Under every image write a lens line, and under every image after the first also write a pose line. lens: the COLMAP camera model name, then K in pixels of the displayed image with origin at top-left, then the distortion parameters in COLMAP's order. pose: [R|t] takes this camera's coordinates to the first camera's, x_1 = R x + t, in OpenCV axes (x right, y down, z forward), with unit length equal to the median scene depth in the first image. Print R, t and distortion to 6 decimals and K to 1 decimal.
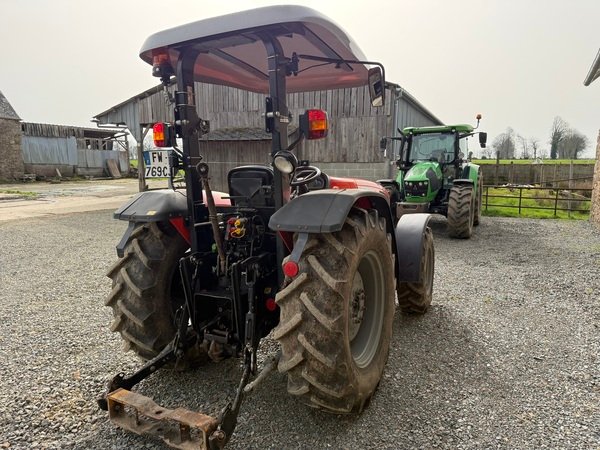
lens RADIAL K [[420.3, 0, 299.0], [0, 420.3, 231.5], [0, 0, 1]] dist [0.066014, -0.081123]
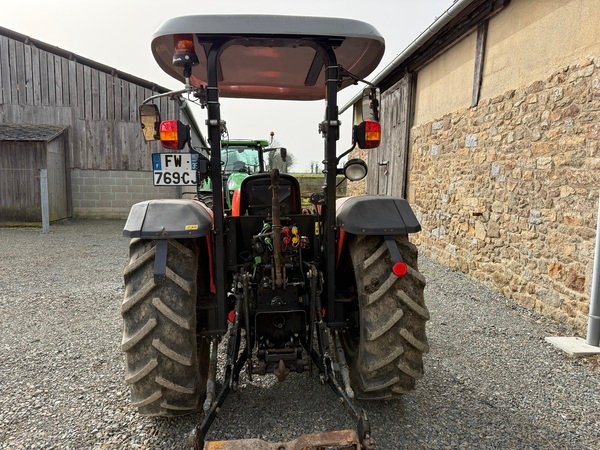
lens RADIAL K [[420.3, 0, 301.9], [0, 420.3, 224.5], [0, 0, 1]] dist [0.066014, -0.081123]
pose [[0.823896, -0.050322, 0.564502, -0.597363], [0.072775, 0.997198, -0.017321, -0.017037], [-0.562049, 0.055353, 0.825250, 0.172335]]
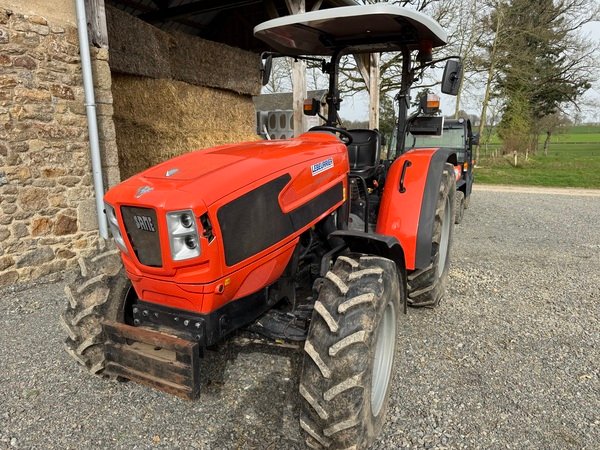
lens RADIAL K [[420.3, 0, 299.0], [0, 420.3, 223.8], [0, 0, 1]] dist [0.066014, -0.081123]
pose [[-0.999772, 0.010183, -0.018787, 0.103331], [0.003441, 0.944412, 0.328746, -0.310122], [0.021090, 0.328606, -0.944232, 2.332658]]
